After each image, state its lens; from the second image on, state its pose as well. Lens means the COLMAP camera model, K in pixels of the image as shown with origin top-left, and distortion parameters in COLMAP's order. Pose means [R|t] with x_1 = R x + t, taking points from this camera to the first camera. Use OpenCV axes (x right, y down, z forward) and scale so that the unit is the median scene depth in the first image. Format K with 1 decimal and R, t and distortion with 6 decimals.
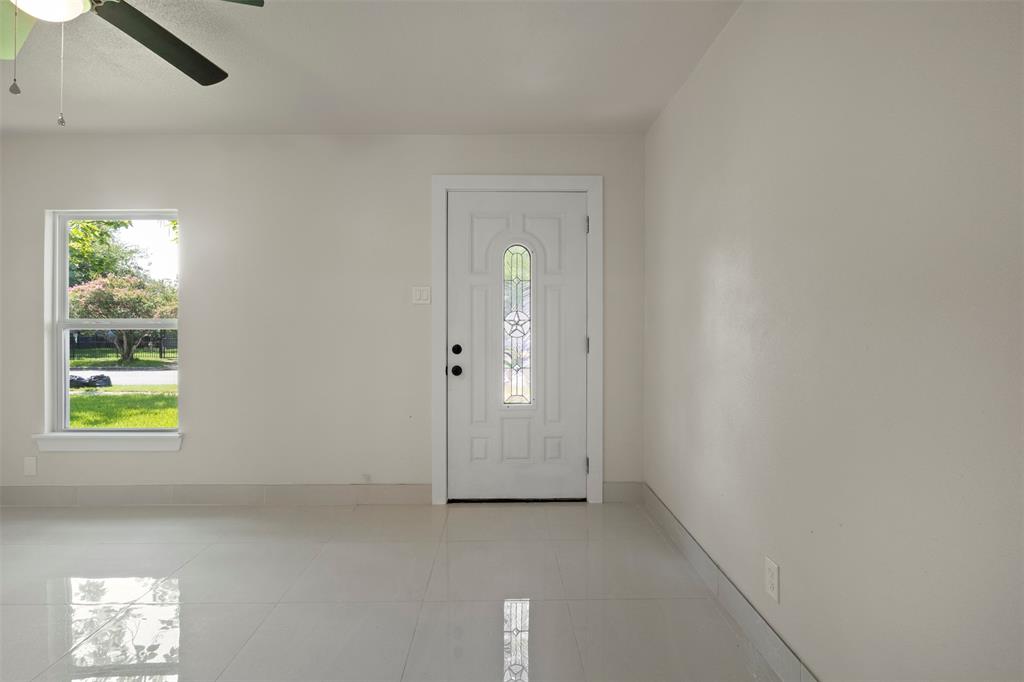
lens RADIAL K [[516.3, 0, 510.5], [0, 516.3, 322.5], [0, 0, 1]] dist [-0.011303, 0.000689]
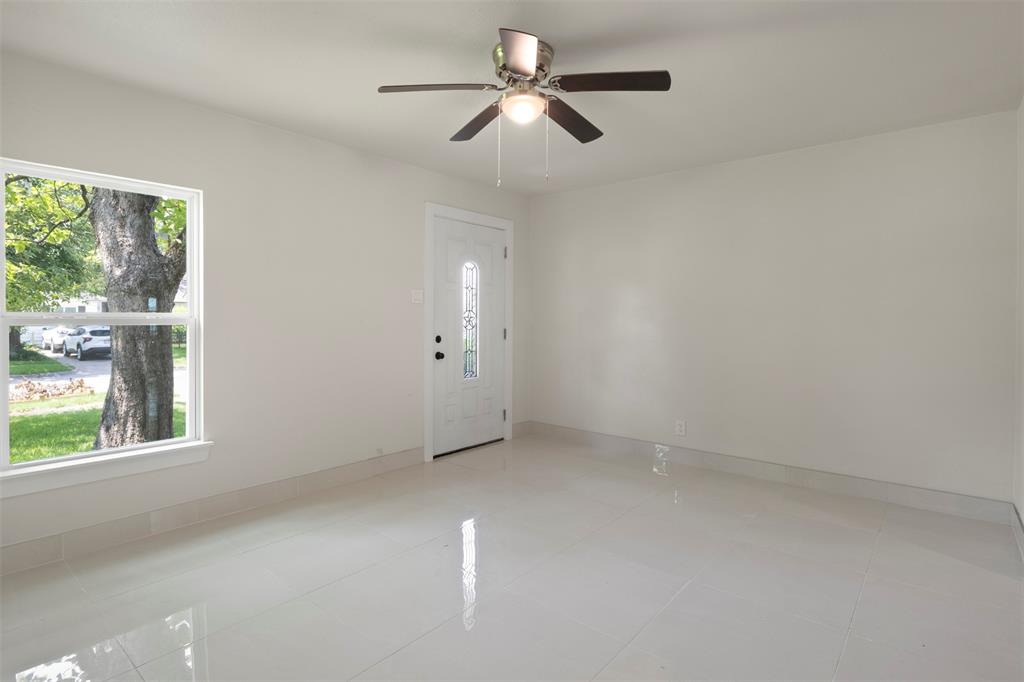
lens RADIAL K [[516.3, 0, 510.5], [0, 516.3, 322.5], [0, 0, 1]] dist [-0.011303, 0.000689]
pose [[0.665282, -0.002104, 0.746589, -0.951012], [-0.001914, 0.999988, 0.004523, 0.003943], [-0.746590, -0.004438, 0.665270, 0.002918]]
